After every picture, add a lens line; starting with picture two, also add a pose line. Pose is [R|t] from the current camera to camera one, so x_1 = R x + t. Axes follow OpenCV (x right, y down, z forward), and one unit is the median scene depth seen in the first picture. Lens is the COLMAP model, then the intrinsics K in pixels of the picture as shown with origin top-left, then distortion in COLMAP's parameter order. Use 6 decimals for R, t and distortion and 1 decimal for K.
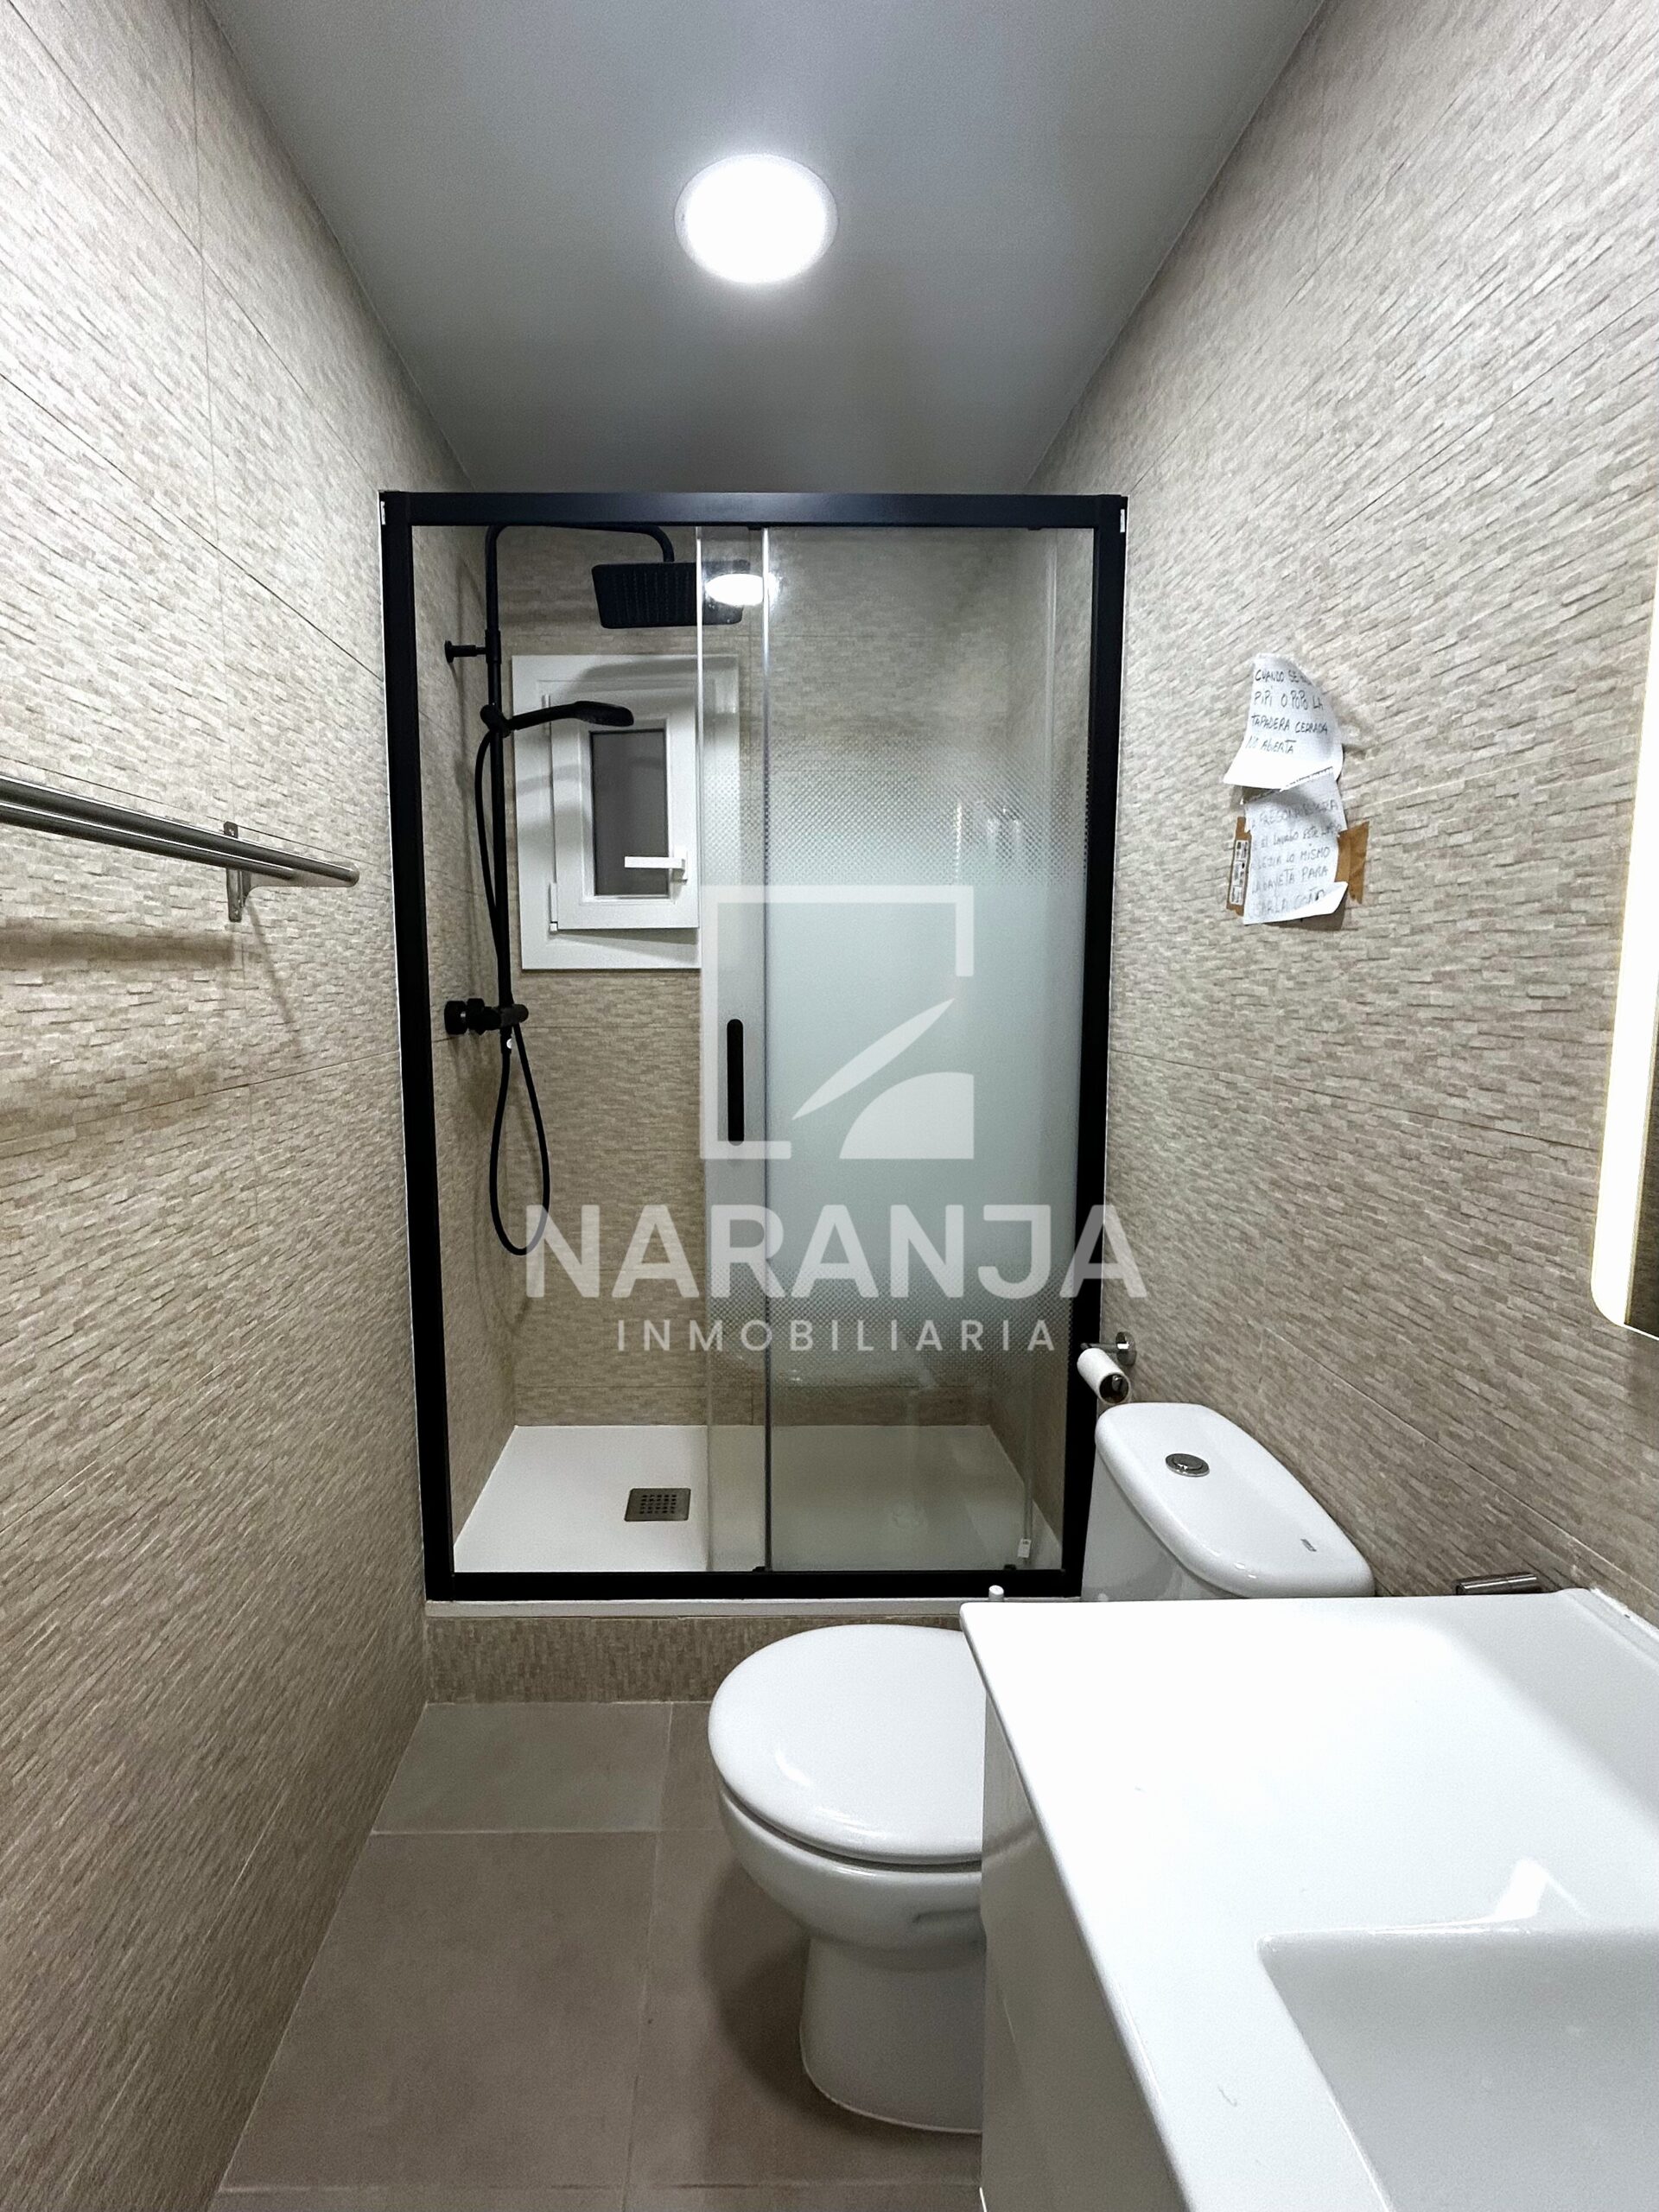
lens RADIAL K [[873.9, 0, 798.8], [0, 873.9, 1080.2], [0, 0, 1]] dist [-0.007233, 0.004151]
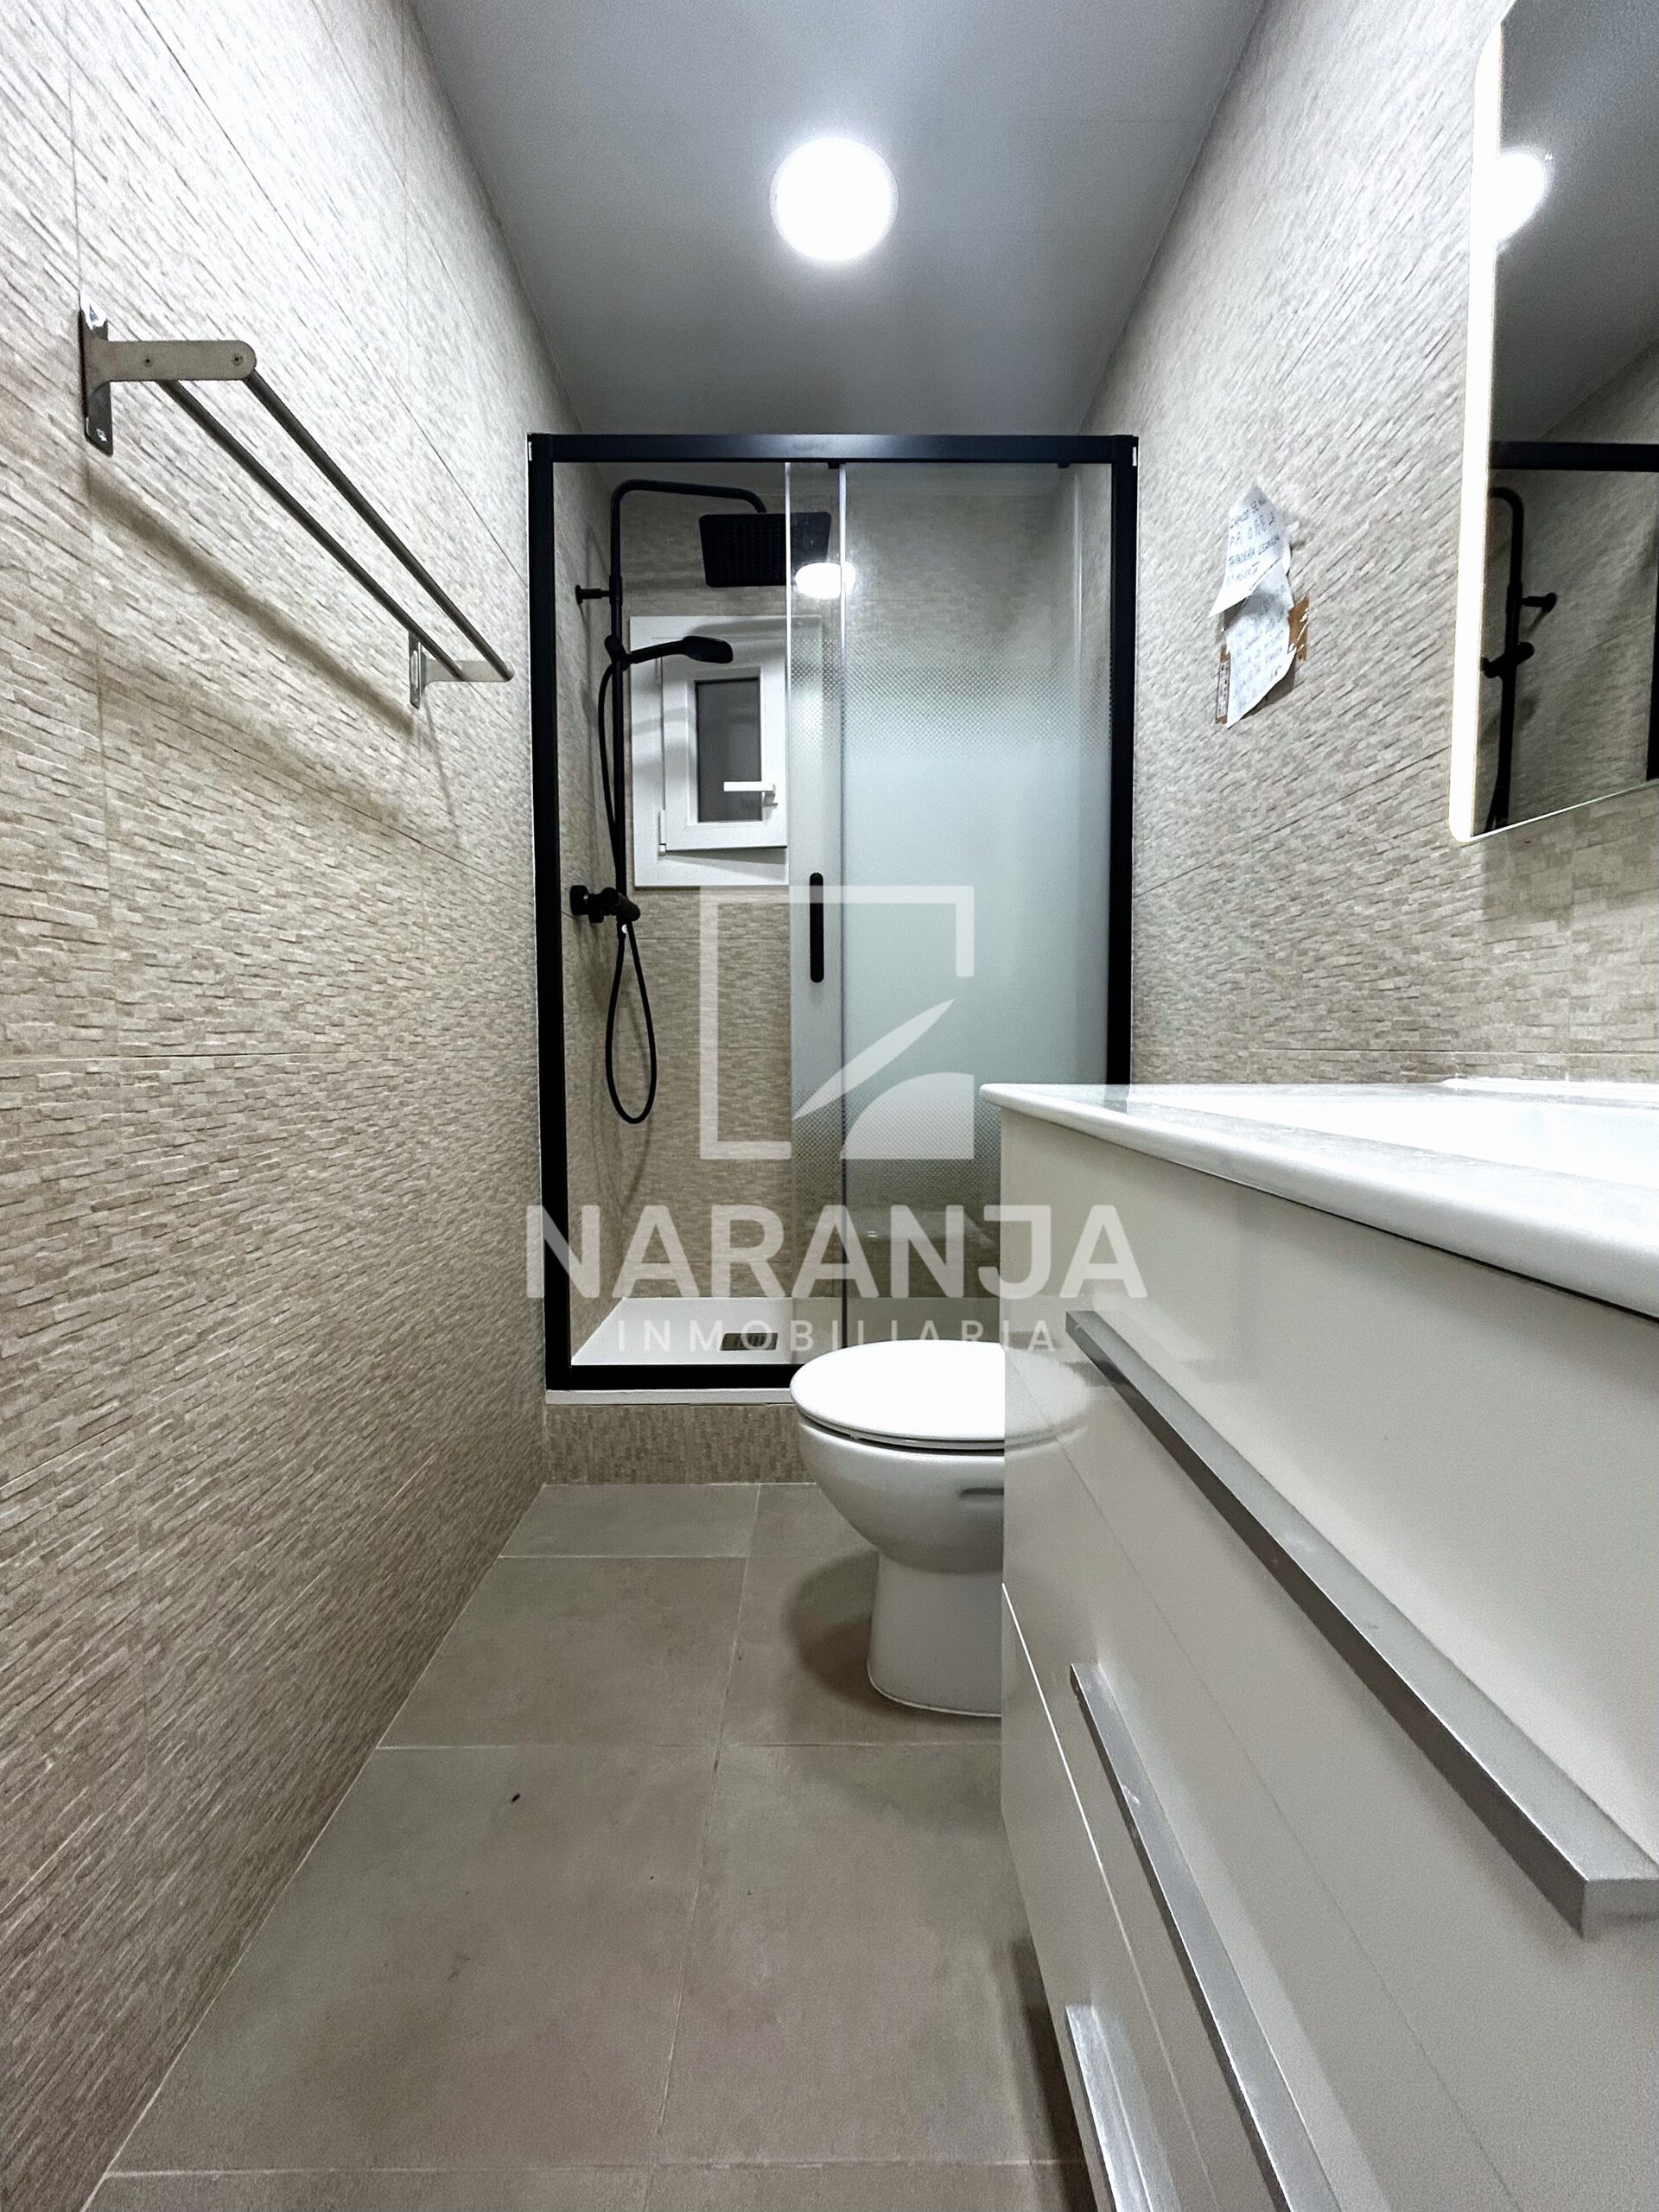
lens RADIAL K [[813.7, 0, 877.0], [0, 813.7, 1089.7], [0, 0, 1]] dist [-0.002664, 0.002199]
pose [[0.999966, -0.001465, -0.008110, 0.019840], [0.001088, 0.998927, -0.046293, 0.302586], [0.008170, 0.046283, 0.998895, -0.098869]]
